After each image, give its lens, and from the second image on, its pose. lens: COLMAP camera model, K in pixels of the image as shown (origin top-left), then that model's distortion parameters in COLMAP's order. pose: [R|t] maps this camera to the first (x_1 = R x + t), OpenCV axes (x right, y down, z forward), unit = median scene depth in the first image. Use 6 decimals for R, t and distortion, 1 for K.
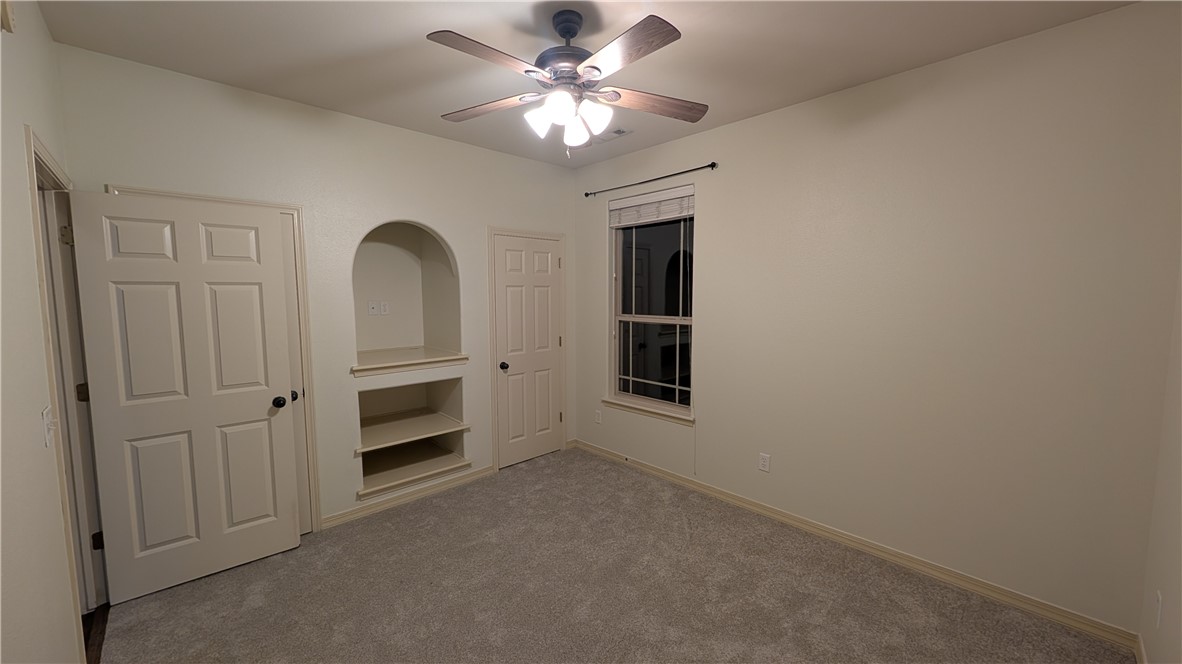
lens RADIAL K [[448.4, 0, 595.2], [0, 448.4, 332.6], [0, 0, 1]] dist [0.000204, -0.000034]
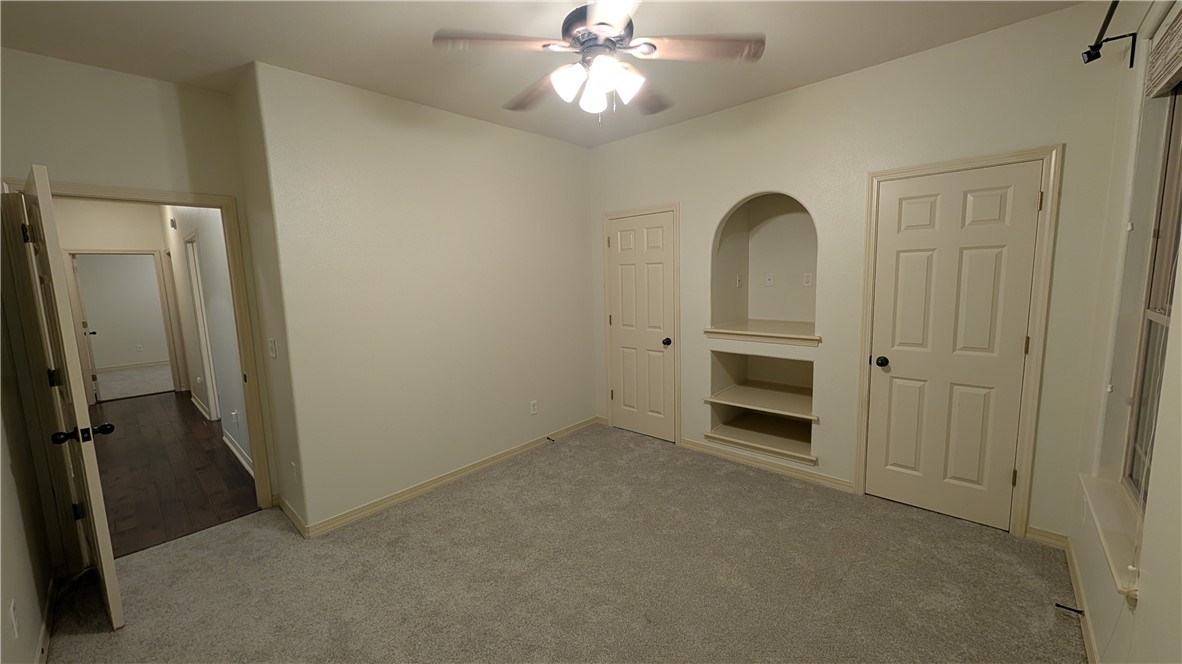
lens RADIAL K [[430.6, 0, 591.0], [0, 430.6, 332.0], [0, 0, 1]] dist [0.000113, -0.000039]
pose [[0.064564, 0.134502, -0.988808, 0.523187], [-0.057991, 0.989706, 0.130838, -0.044059], [0.996227, 0.048894, 0.071699, 0.544017]]
